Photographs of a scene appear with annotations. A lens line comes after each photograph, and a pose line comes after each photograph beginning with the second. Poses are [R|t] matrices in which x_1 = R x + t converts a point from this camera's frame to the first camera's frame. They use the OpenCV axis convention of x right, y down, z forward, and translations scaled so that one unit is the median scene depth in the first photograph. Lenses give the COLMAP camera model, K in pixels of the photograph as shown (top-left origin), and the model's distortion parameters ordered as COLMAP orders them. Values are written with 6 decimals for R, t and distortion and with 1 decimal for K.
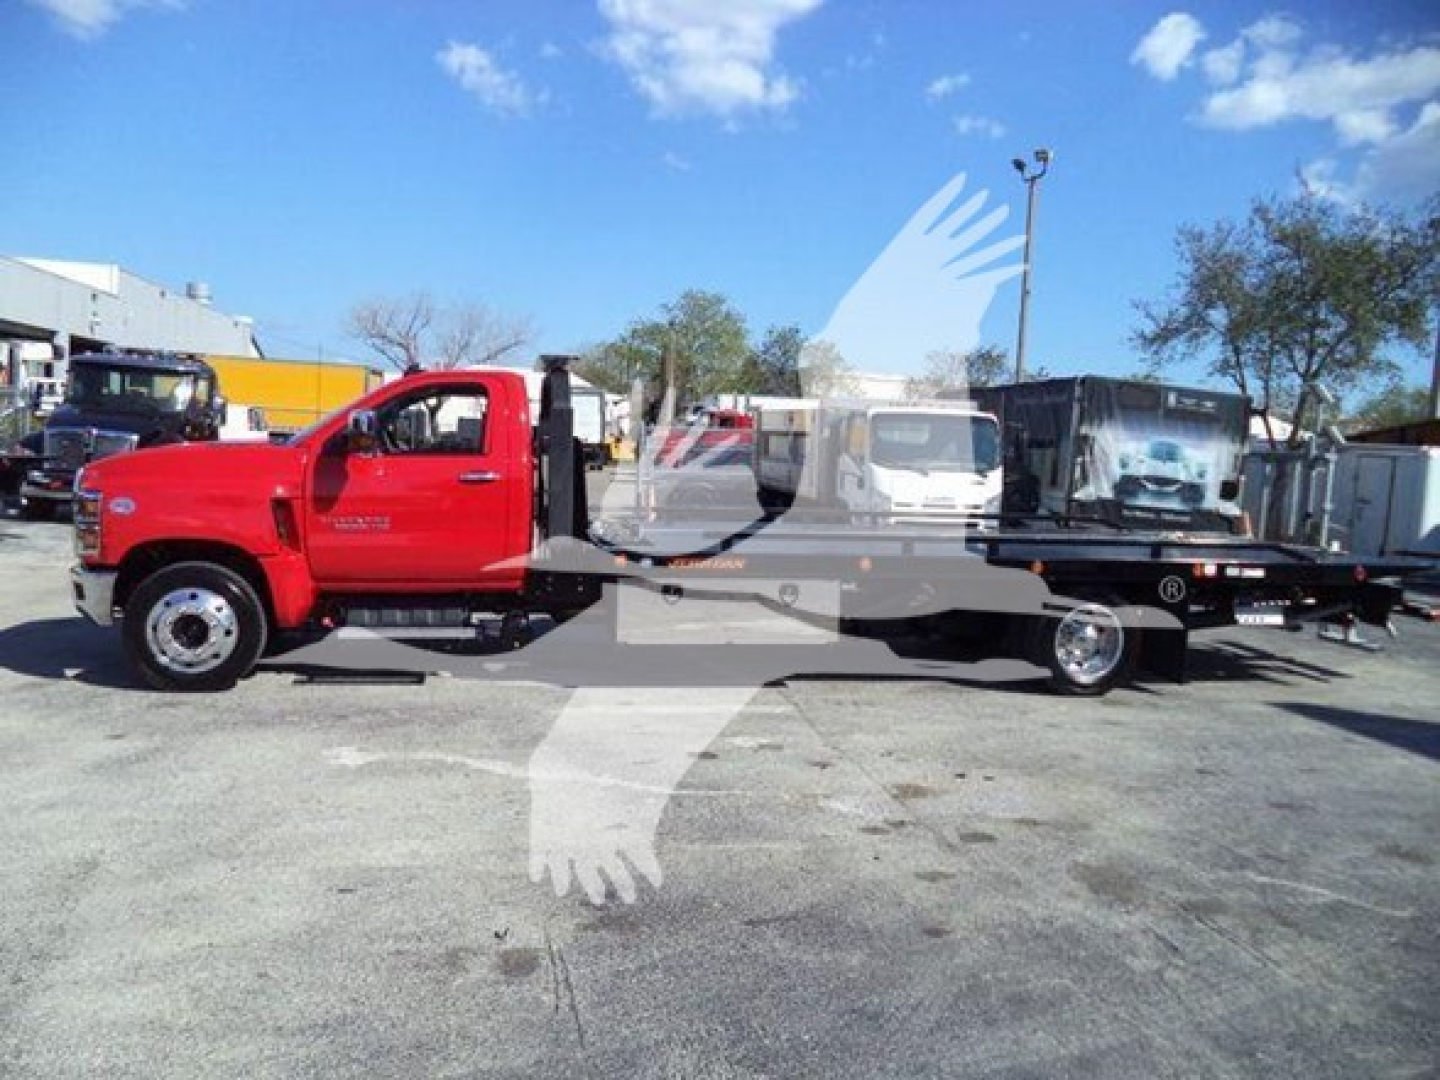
lens RADIAL K [[1154.4, 0, 712.3], [0, 1154.4, 620.6], [0, 0, 1]] dist [-0.033127, 0.011490]
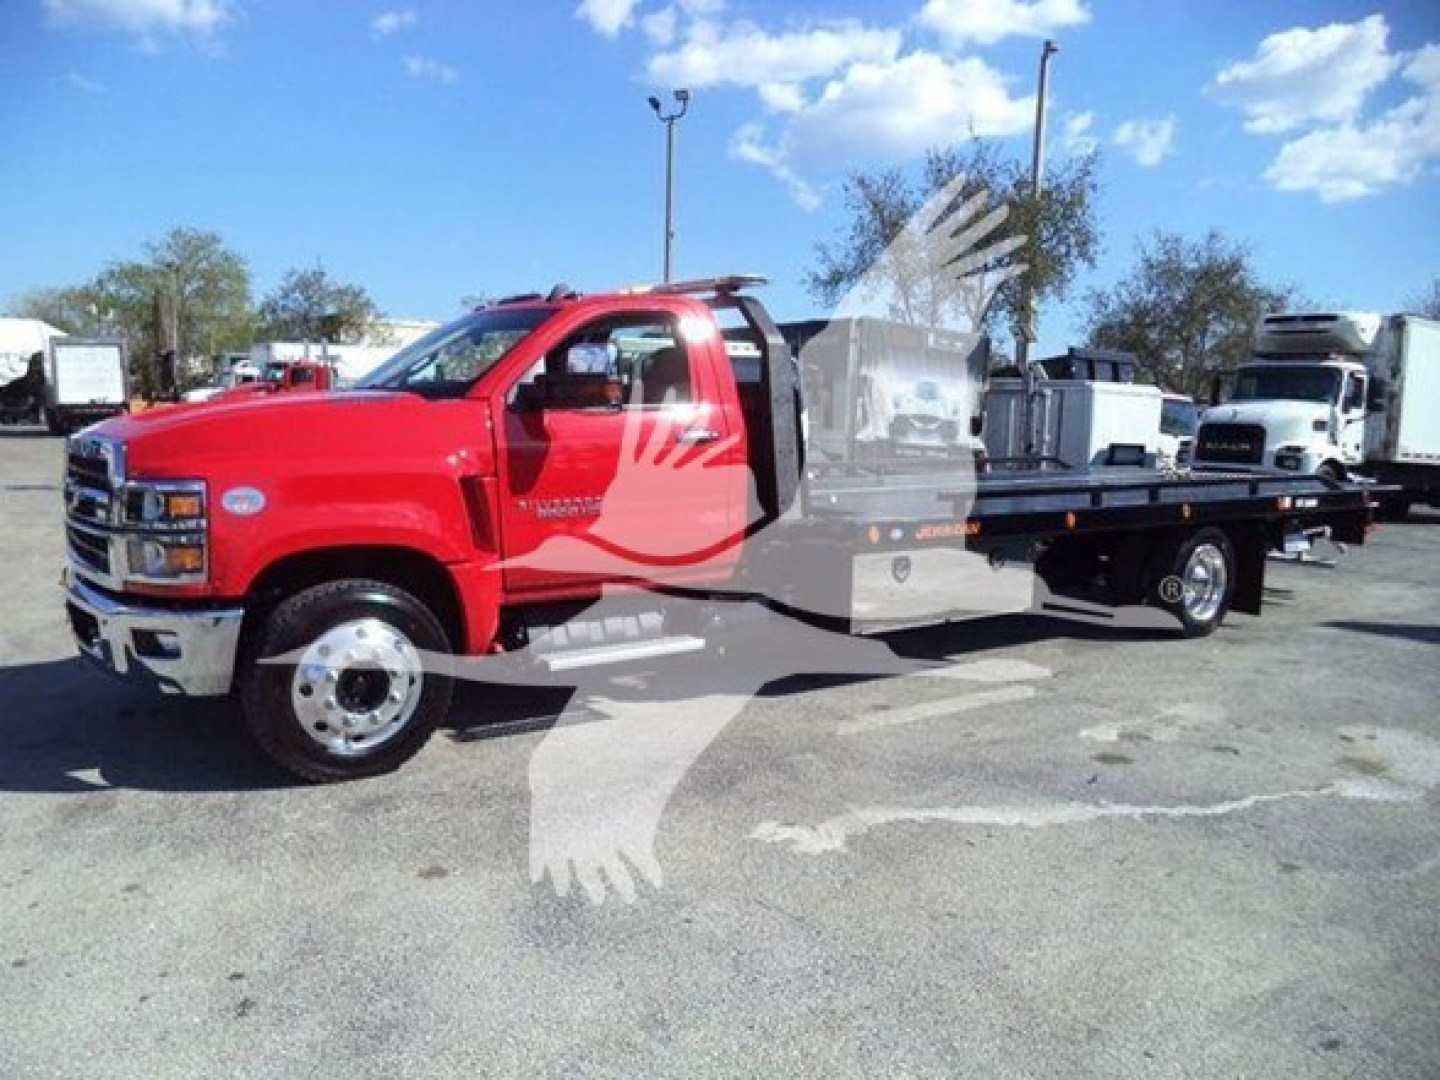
lens RADIAL K [[1154.4, 0, 712.3], [0, 1154.4, 620.6], [0, 0, 1]] dist [-0.033127, 0.011490]
pose [[0.910320, -0.101571, 0.401249, -0.218887], [0.084303, 0.994601, 0.060511, -0.021108], [-0.405229, -0.021258, 0.913968, 0.131443]]
